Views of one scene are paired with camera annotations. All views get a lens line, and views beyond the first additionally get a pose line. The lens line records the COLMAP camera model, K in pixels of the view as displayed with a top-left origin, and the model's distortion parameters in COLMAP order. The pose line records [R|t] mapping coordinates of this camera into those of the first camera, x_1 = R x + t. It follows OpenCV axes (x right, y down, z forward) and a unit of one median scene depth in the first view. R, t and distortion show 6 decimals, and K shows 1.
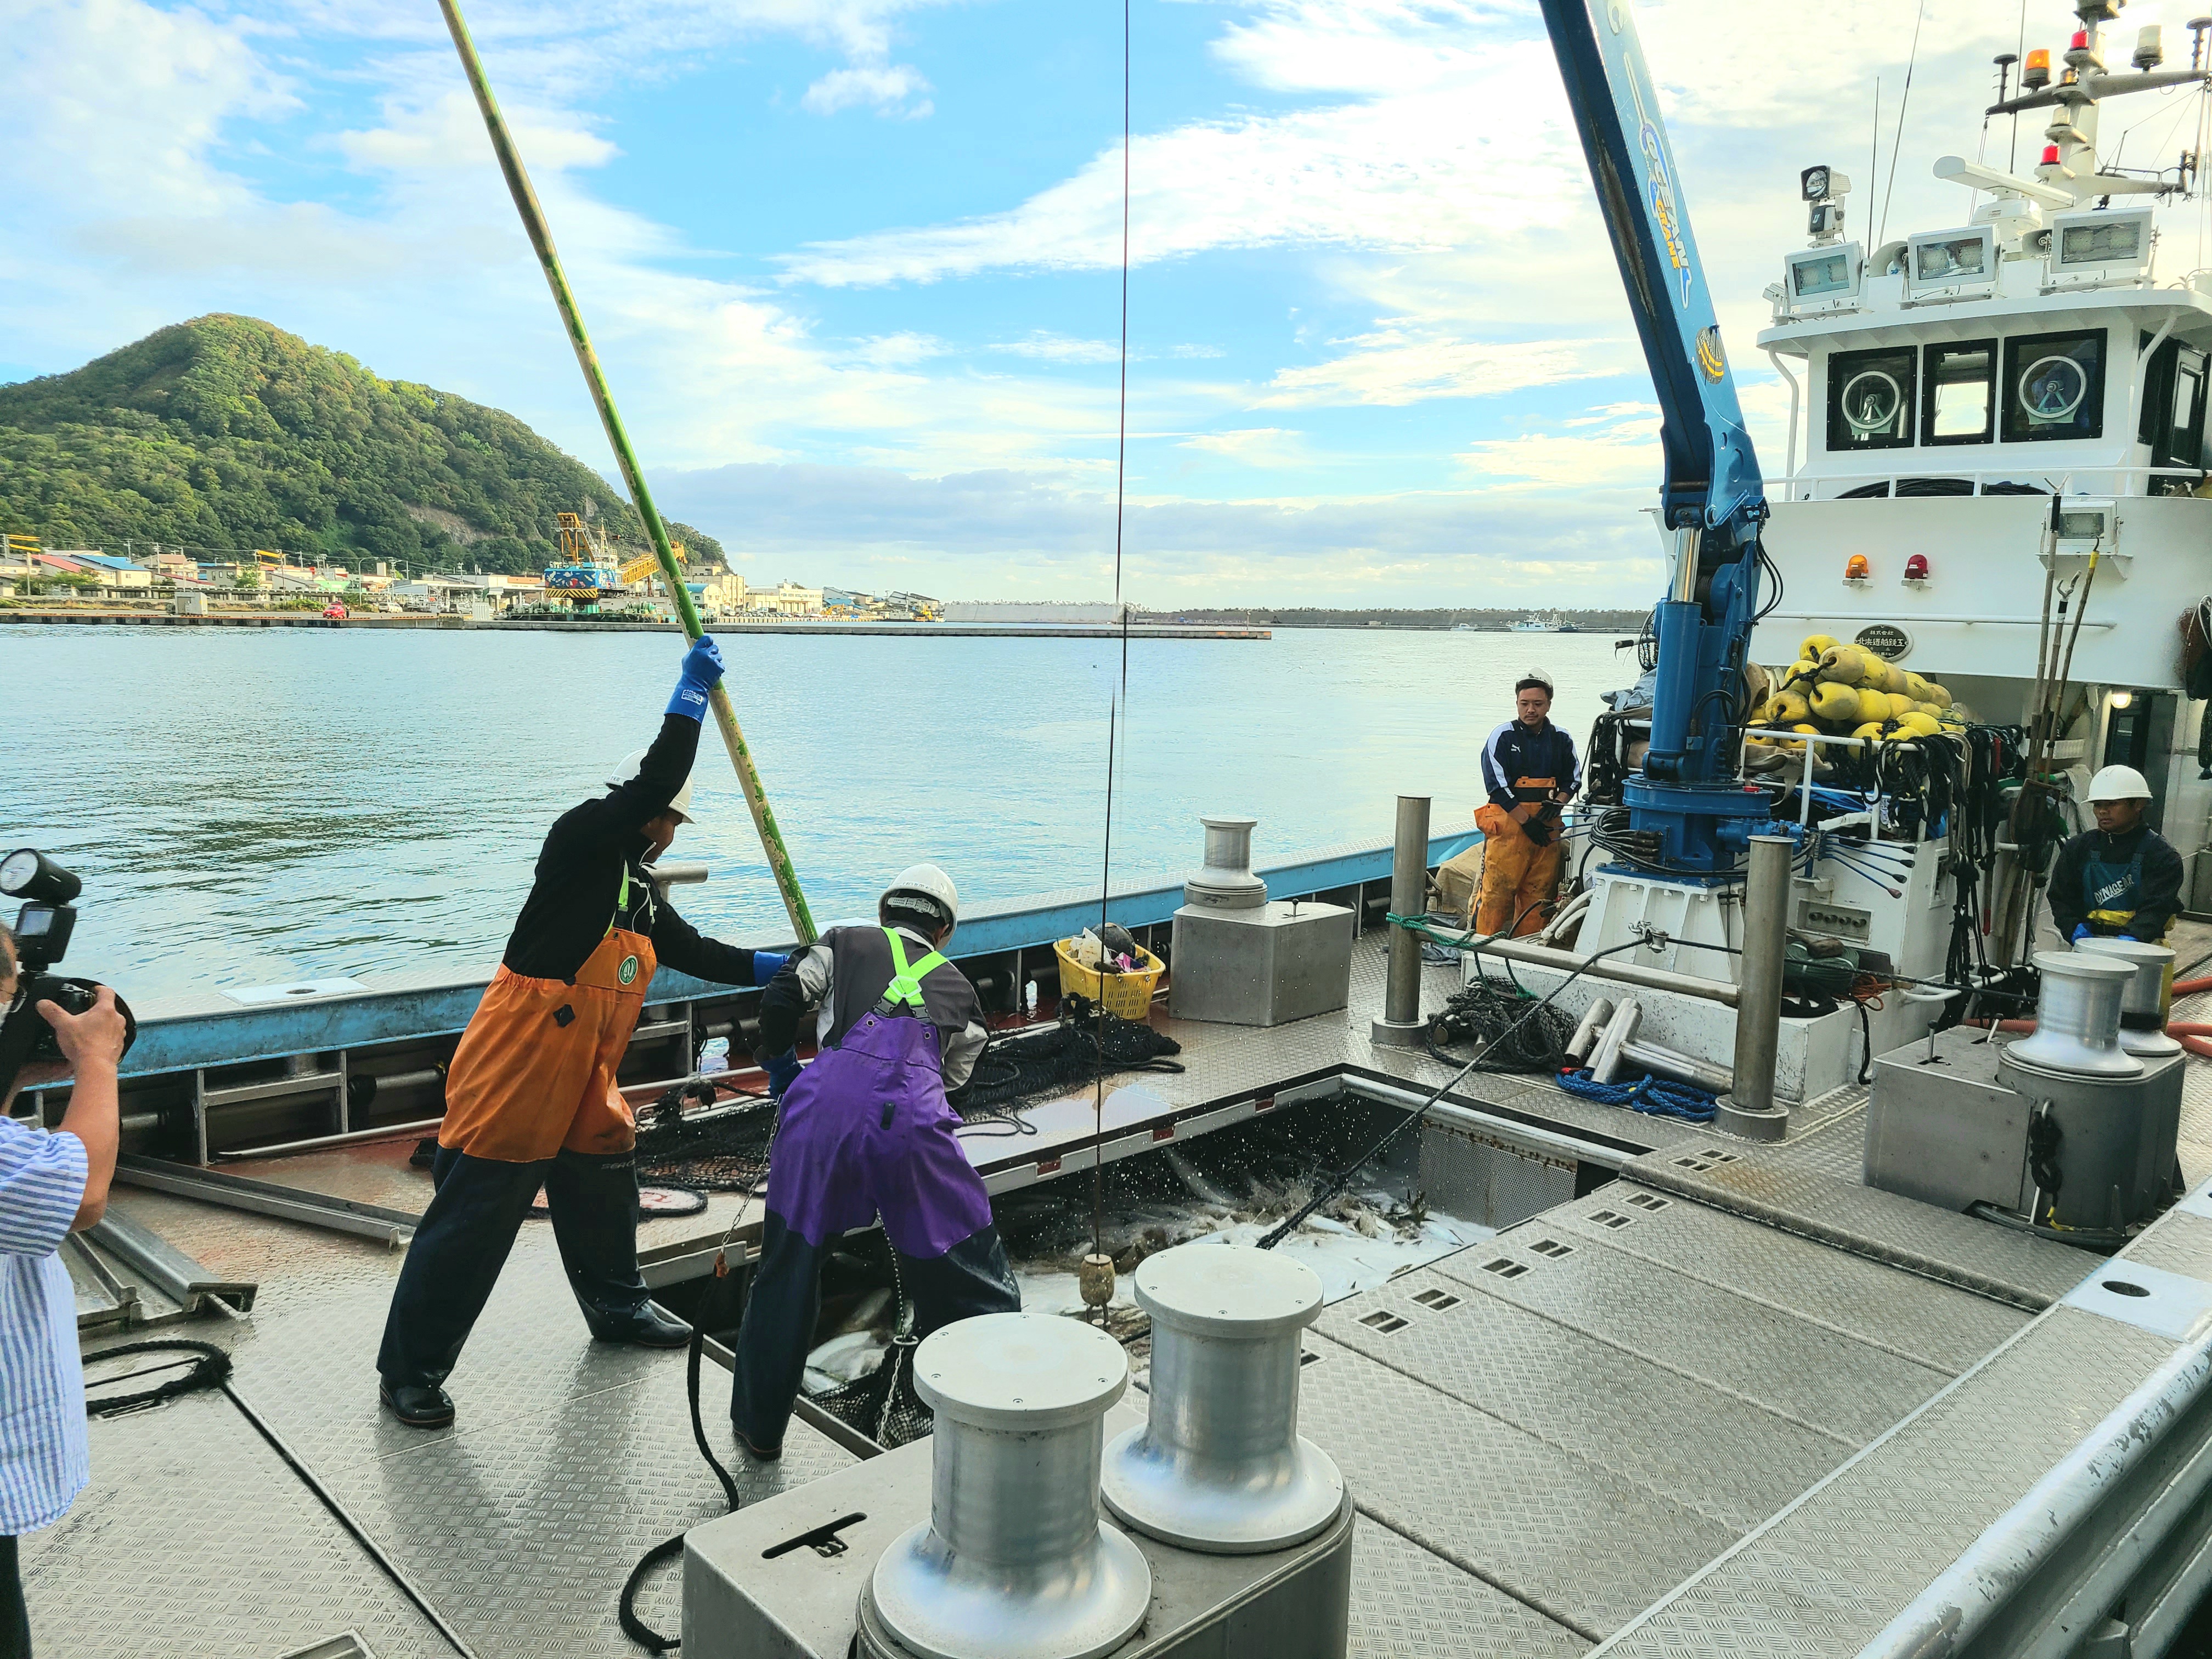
lens RADIAL K [[1666.9, 0, 1101.7], [0, 1666.9, 836.9], [0, 0, 1]] dist [0.026324, -0.011535]
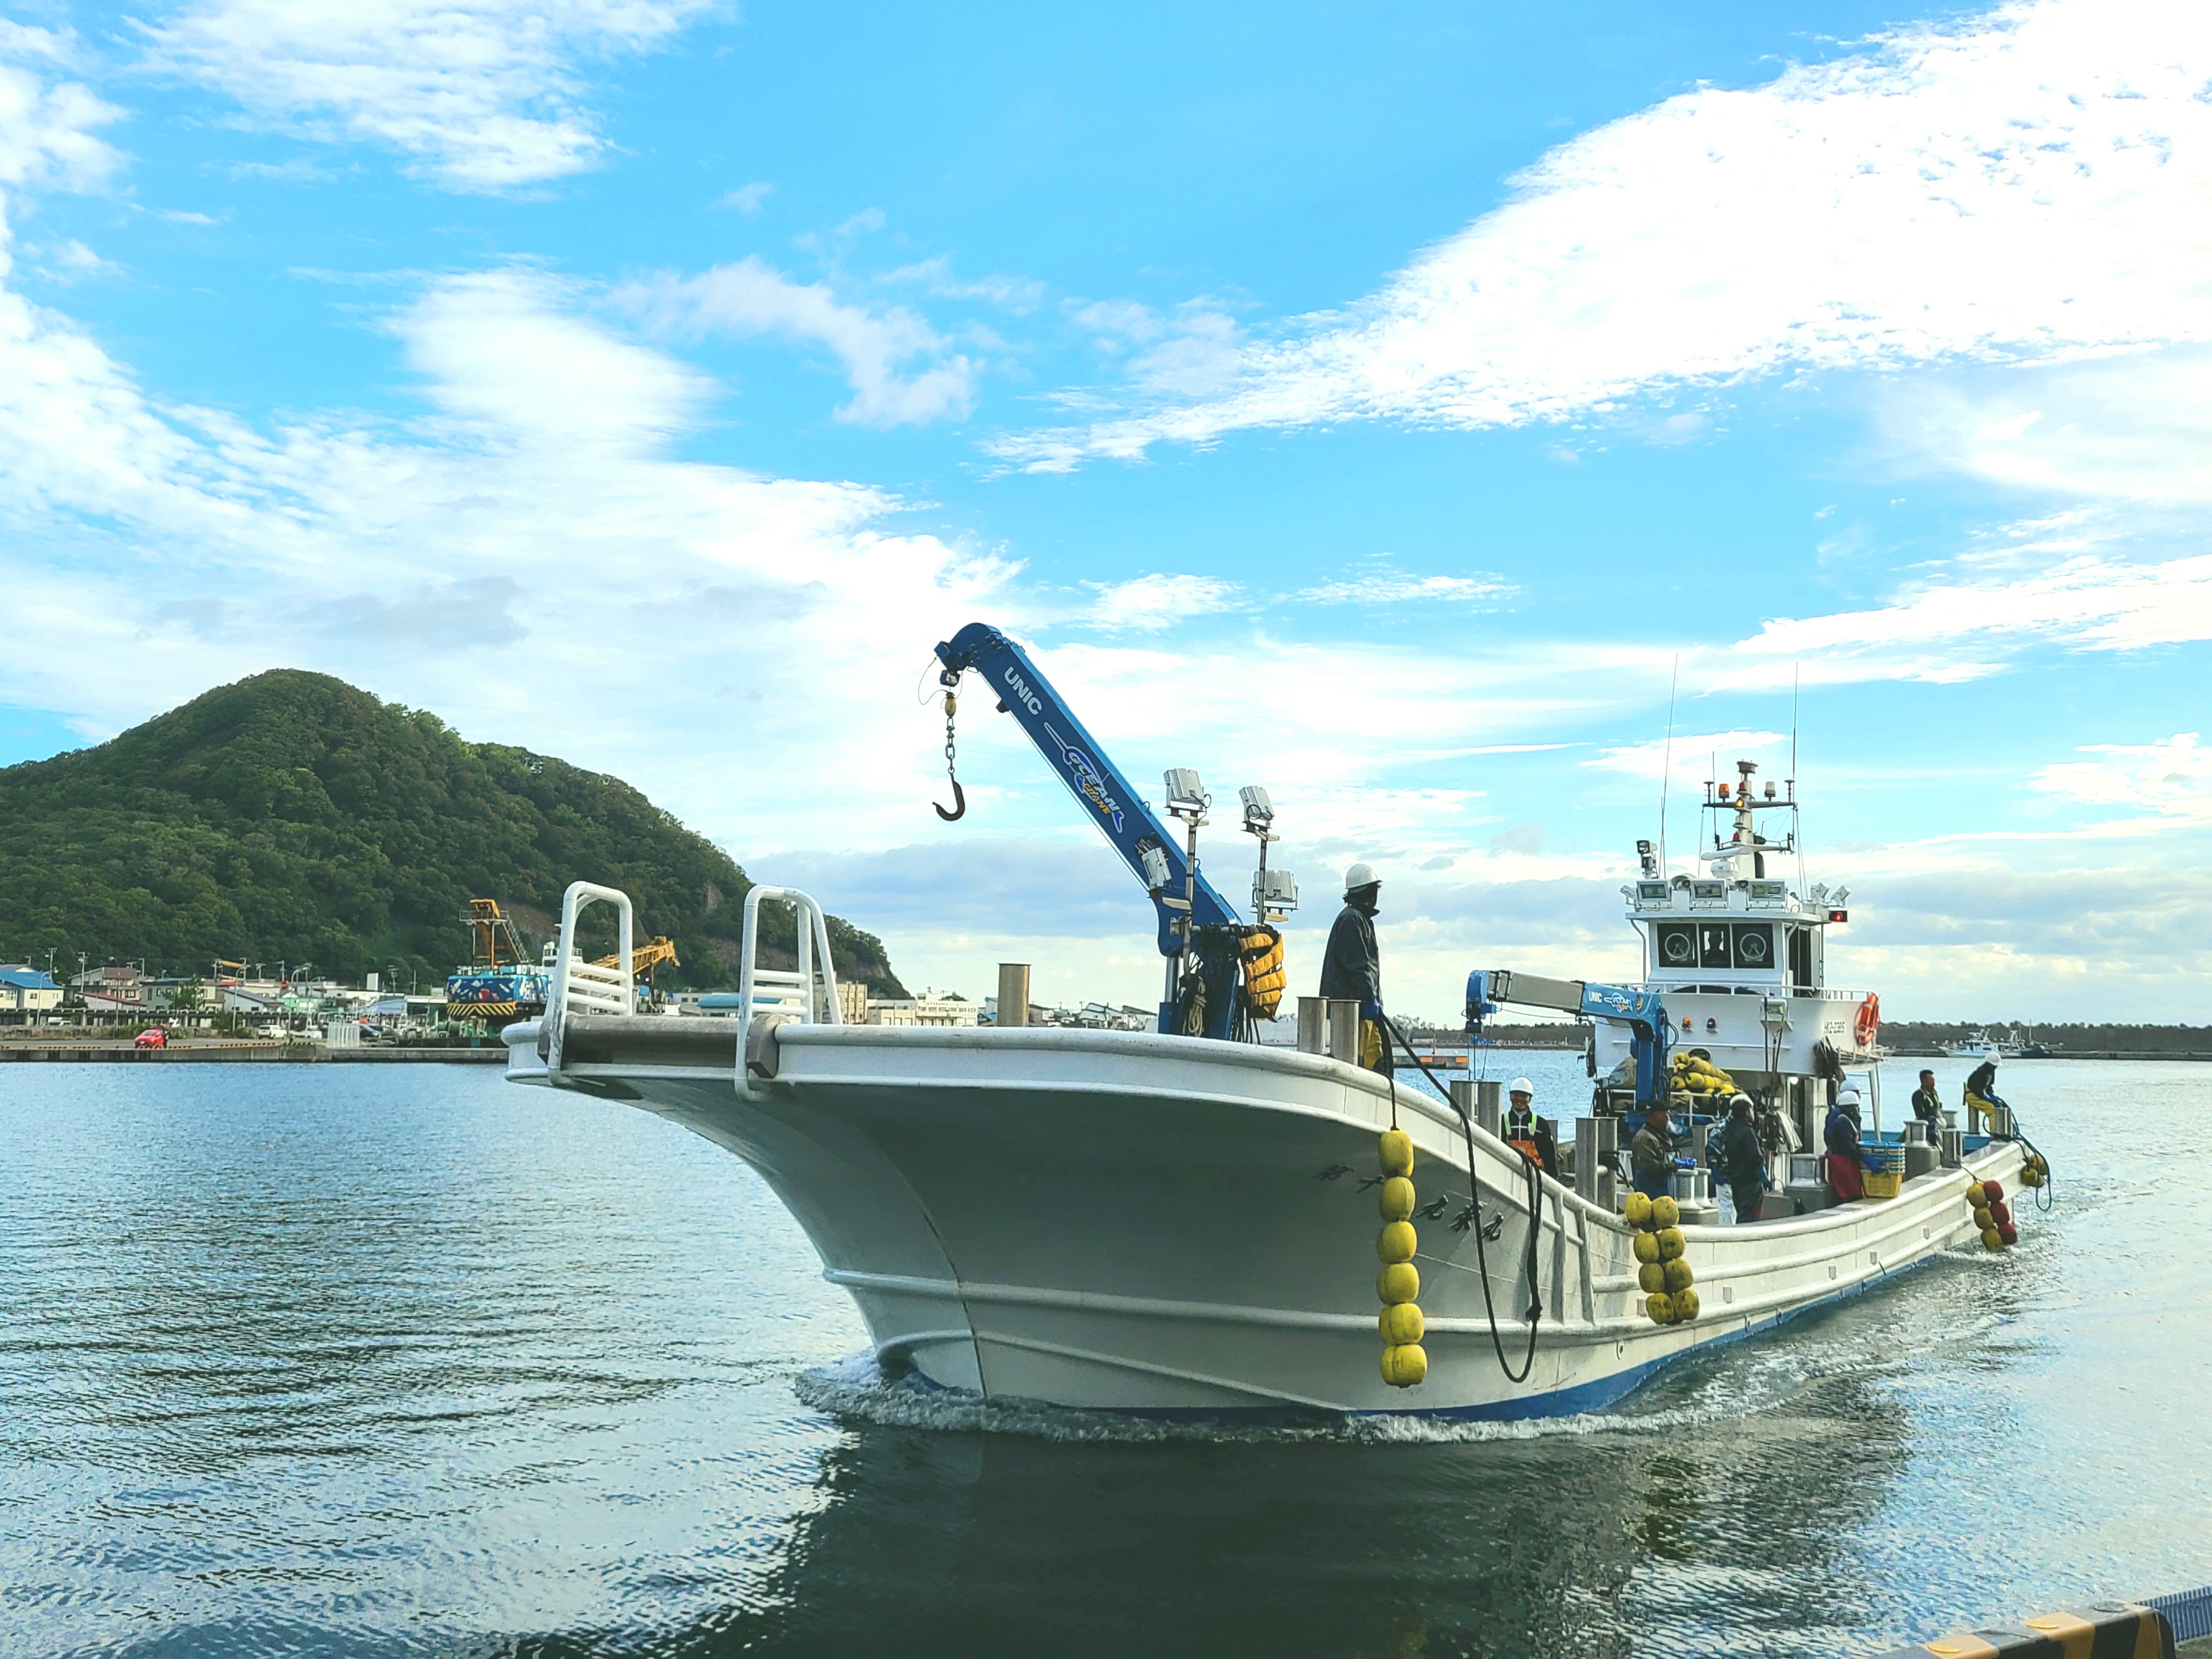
lens RADIAL K [[1666.9, 0, 1110.1], [0, 1666.9, 832.5], [0, 0, 1]] dist [0.026324, -0.011535]
pose [[0.994160, -0.021930, -0.105668, -0.050755], [-0.005710, 0.967076, -0.254425, -0.036353], [0.107768, 0.253543, 0.961302, 0.295861]]
